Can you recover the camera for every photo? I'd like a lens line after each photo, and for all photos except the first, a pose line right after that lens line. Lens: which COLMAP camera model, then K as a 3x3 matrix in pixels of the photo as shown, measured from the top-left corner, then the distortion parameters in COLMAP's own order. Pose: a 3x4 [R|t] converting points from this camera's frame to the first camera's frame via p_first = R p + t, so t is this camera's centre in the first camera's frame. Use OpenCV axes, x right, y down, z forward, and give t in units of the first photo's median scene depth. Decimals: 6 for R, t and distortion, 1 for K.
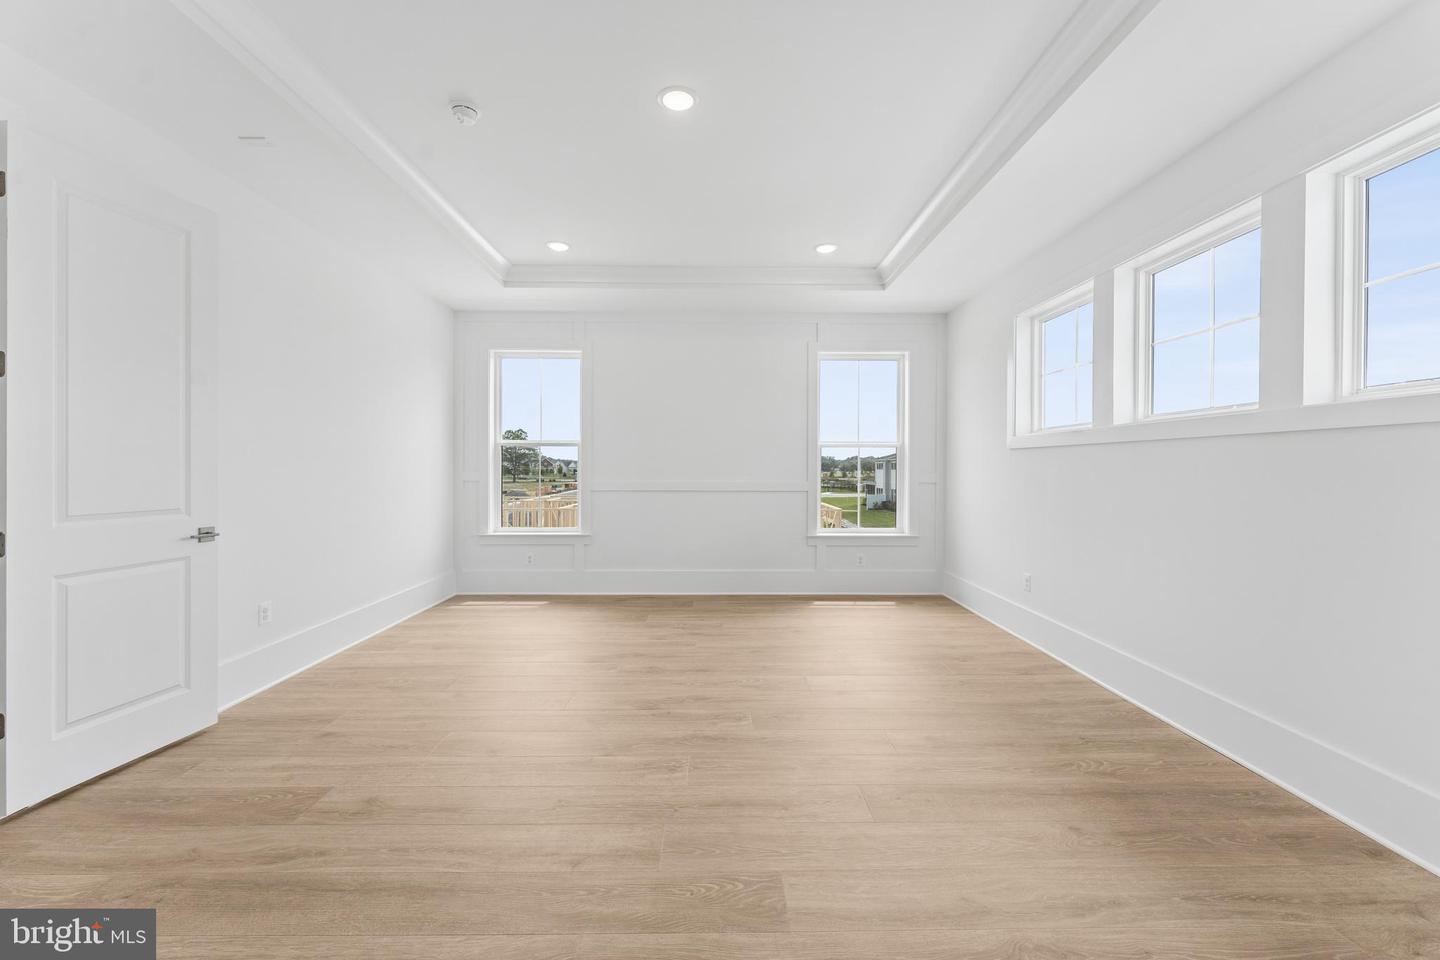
lens RADIAL K [[575.3, 0, 724.8], [0, 575.3, 480.8], [0, 0, 1]] dist [0.000468, -0.000811]
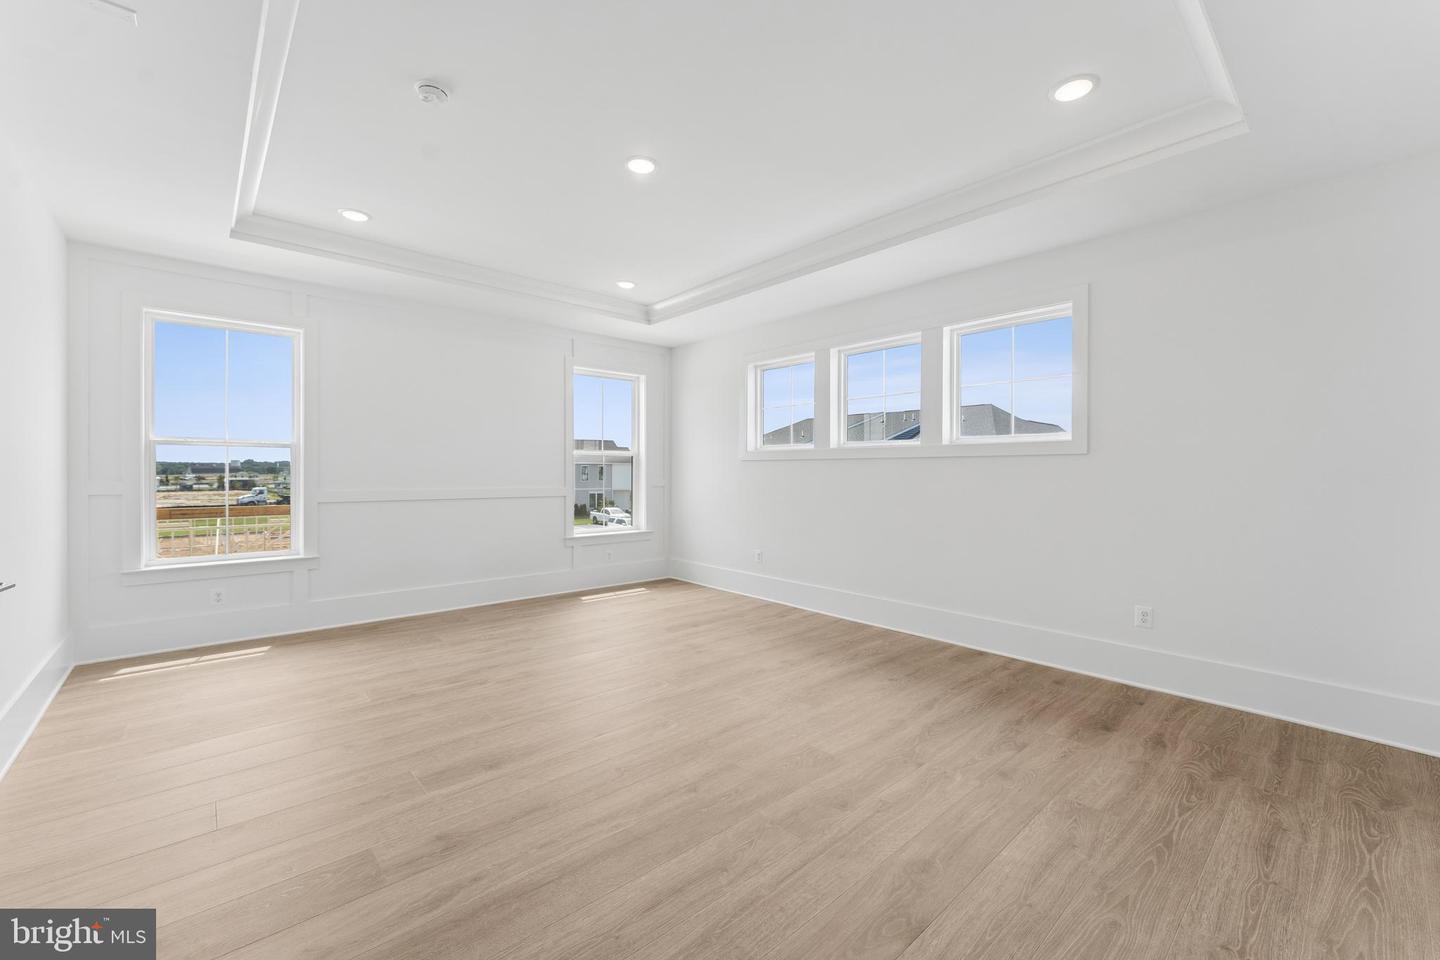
lens RADIAL K [[581.0, 0, 724.5], [0, 581.0, 484.2], [0, 0, 1]] dist [0.000879, -0.000047]
pose [[0.752429, -0.014247, 0.658520, -0.468927], [0.015206, 0.999875, 0.004259, -0.005630], [-0.658498, 0.006809, 0.752552, -0.005547]]
